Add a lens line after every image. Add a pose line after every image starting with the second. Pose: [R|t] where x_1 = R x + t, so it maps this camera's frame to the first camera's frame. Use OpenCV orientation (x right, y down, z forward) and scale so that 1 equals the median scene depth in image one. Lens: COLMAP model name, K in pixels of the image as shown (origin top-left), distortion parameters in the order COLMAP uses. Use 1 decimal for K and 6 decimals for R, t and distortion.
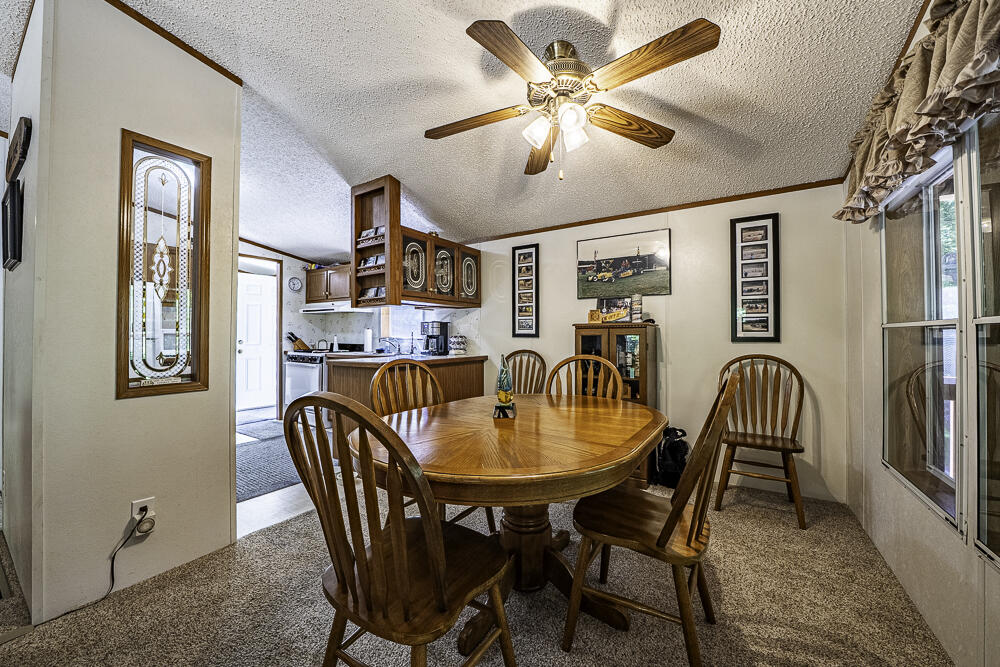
lens RADIAL K [[380.0, 0, 479.0], [0, 380.0, 331.7], [0, 0, 1]] dist [-0.023083, 0.001383]
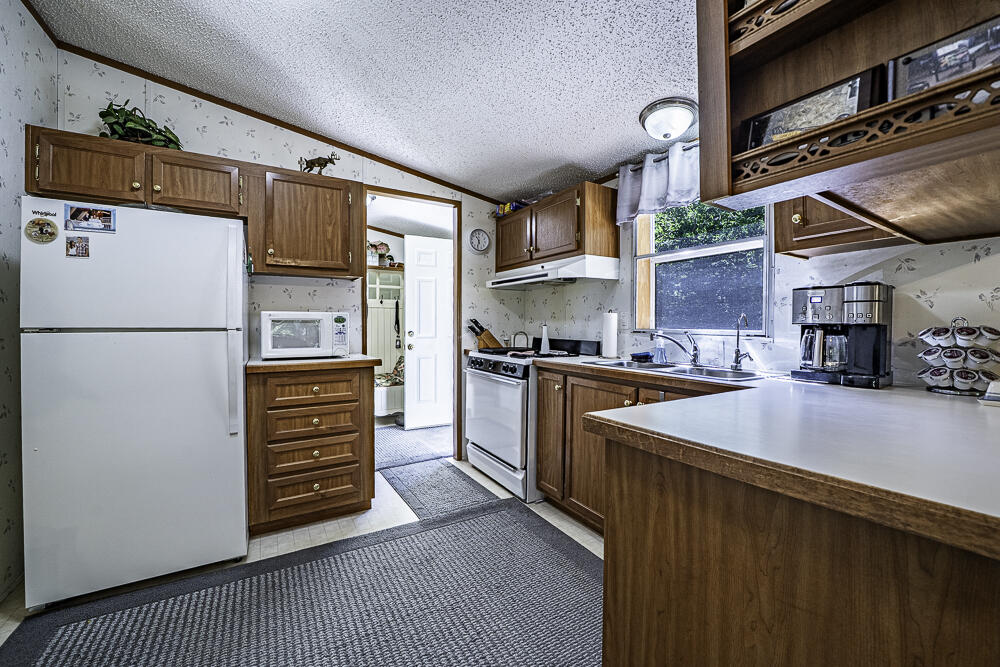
lens RADIAL K [[380.0, 0, 493.3], [0, 380.0, 332.9], [0, 0, 1]] dist [-0.023083, 0.001383]
pose [[0.914243, 0.010793, -0.405022, -0.232655], [0.001582, 0.999542, 0.030208, 0.004930], [0.405163, -0.028259, 0.913808, 0.477592]]
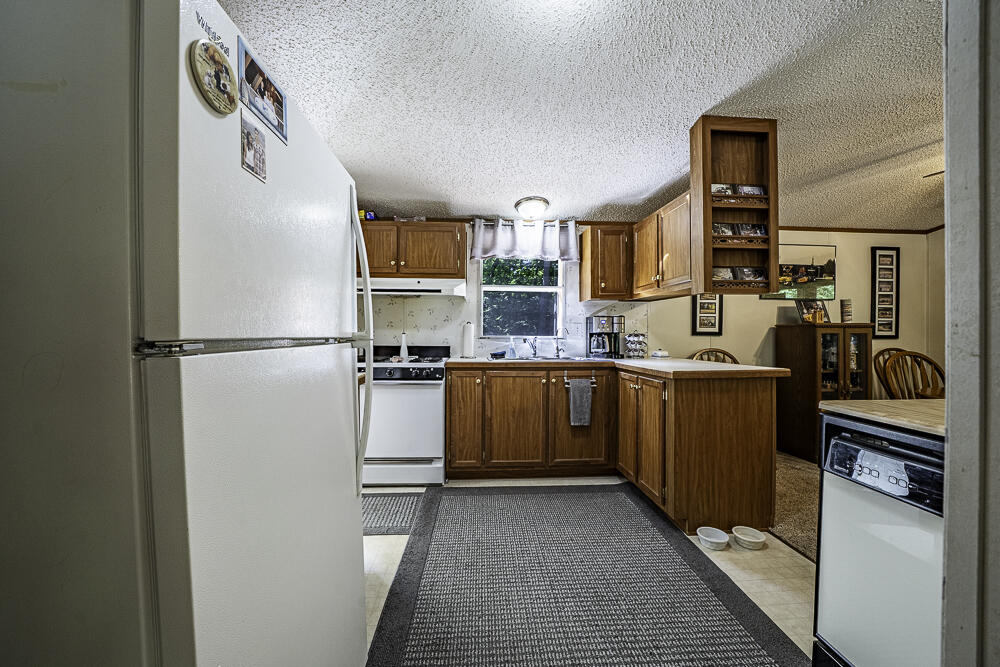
lens RADIAL K [[380.0, 0, 468.2], [0, 380.0, 338.2], [0, 0, 1]] dist [-0.023083, 0.001383]
pose [[0.791665, -0.005282, 0.610933, -0.703634], [-0.007895, 0.999791, 0.018874, 0.006035], [-0.610905, -0.019765, 0.791457, 0.466355]]
